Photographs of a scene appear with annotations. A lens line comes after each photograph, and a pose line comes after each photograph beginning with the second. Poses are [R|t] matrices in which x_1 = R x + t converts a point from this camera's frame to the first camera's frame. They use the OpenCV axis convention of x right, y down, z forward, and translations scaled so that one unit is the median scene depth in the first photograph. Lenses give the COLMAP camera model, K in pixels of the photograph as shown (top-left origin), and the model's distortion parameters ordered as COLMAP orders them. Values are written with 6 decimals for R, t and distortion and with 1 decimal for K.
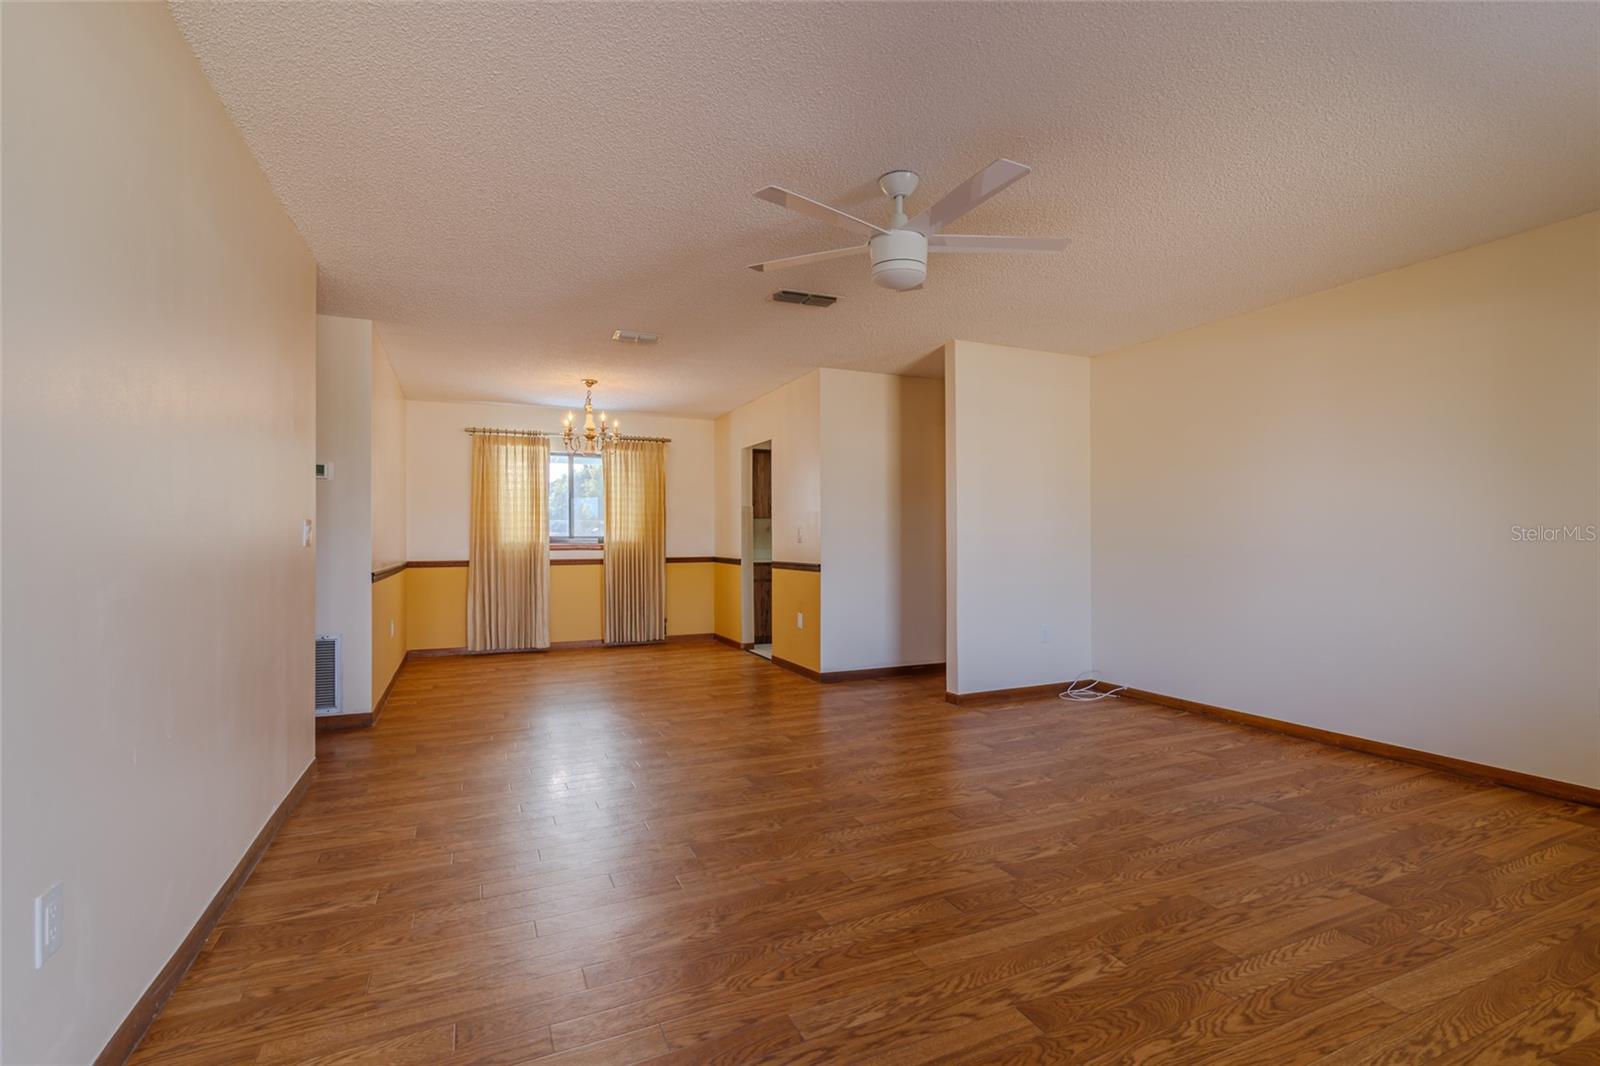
lens RADIAL K [[724.4, 0, 800.2], [0, 724.4, 537.3], [0, 0, 1]] dist [-0.002068, 0.001537]
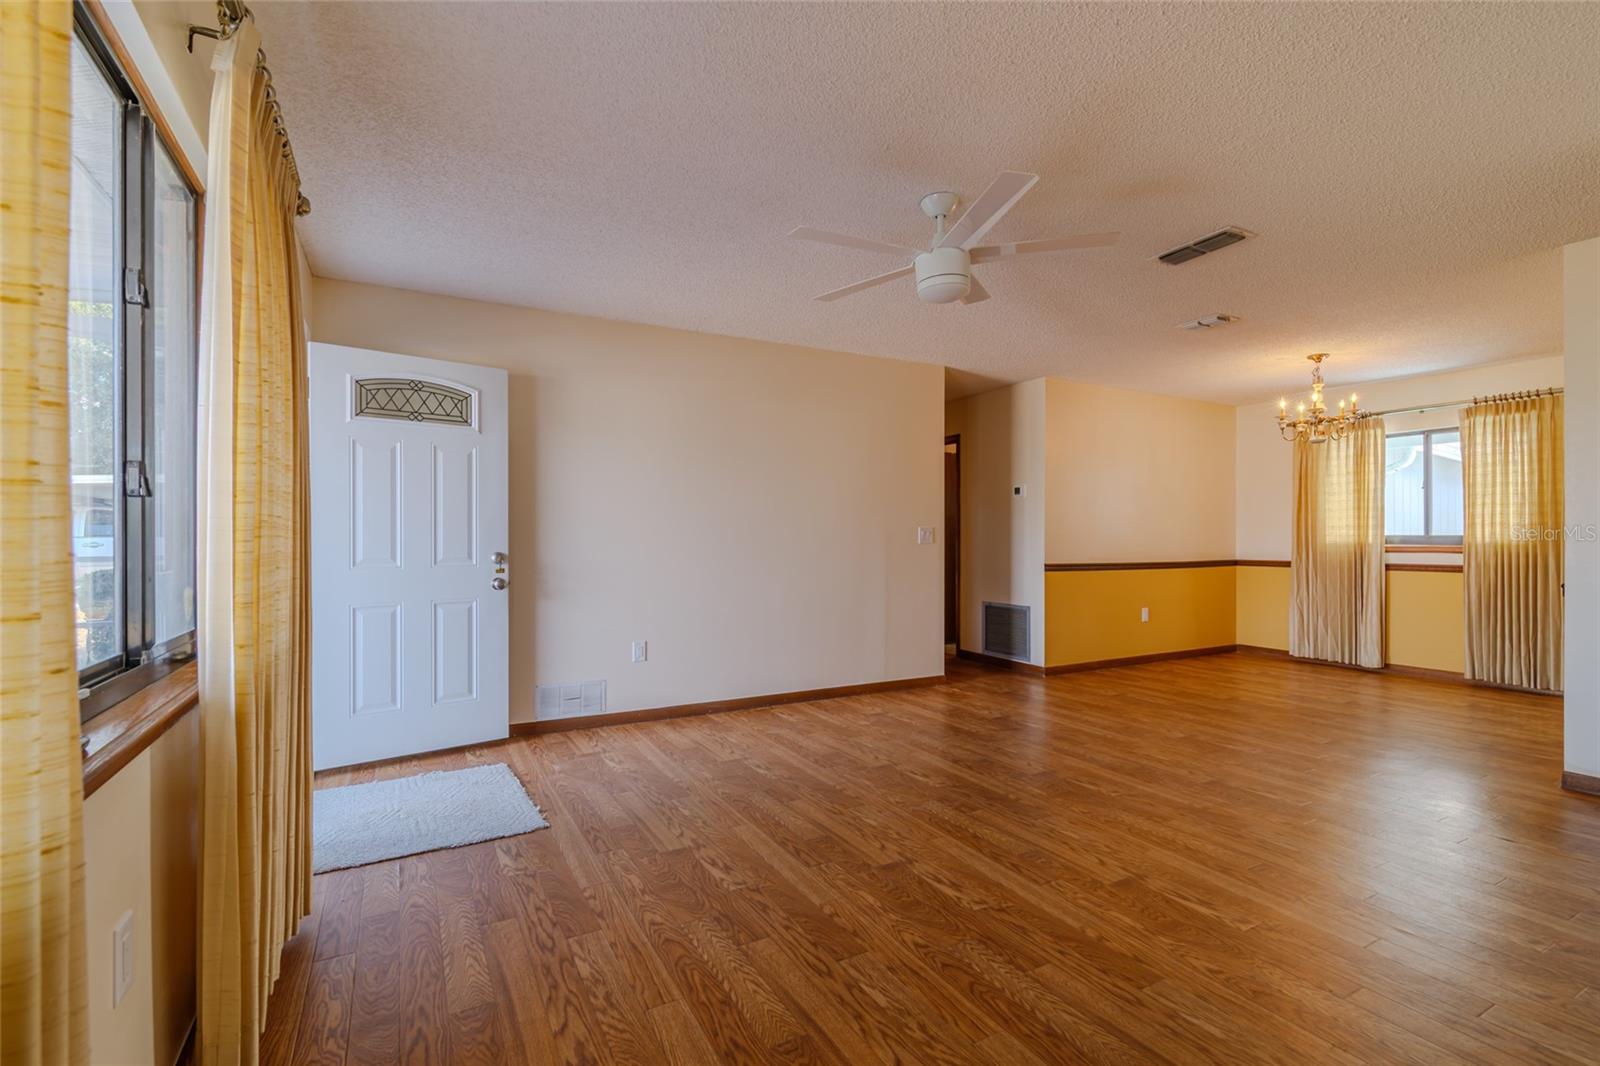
lens RADIAL K [[724.4, 0, 801.0], [0, 724.4, 538.8], [0, 0, 1]] dist [-0.002068, 0.001537]
pose [[0.083010, 0.003737, -0.996542, 0.436802], [0.001843, 0.999991, 0.003903, -0.002080], [0.996547, -0.002161, 0.083002, 0.265073]]
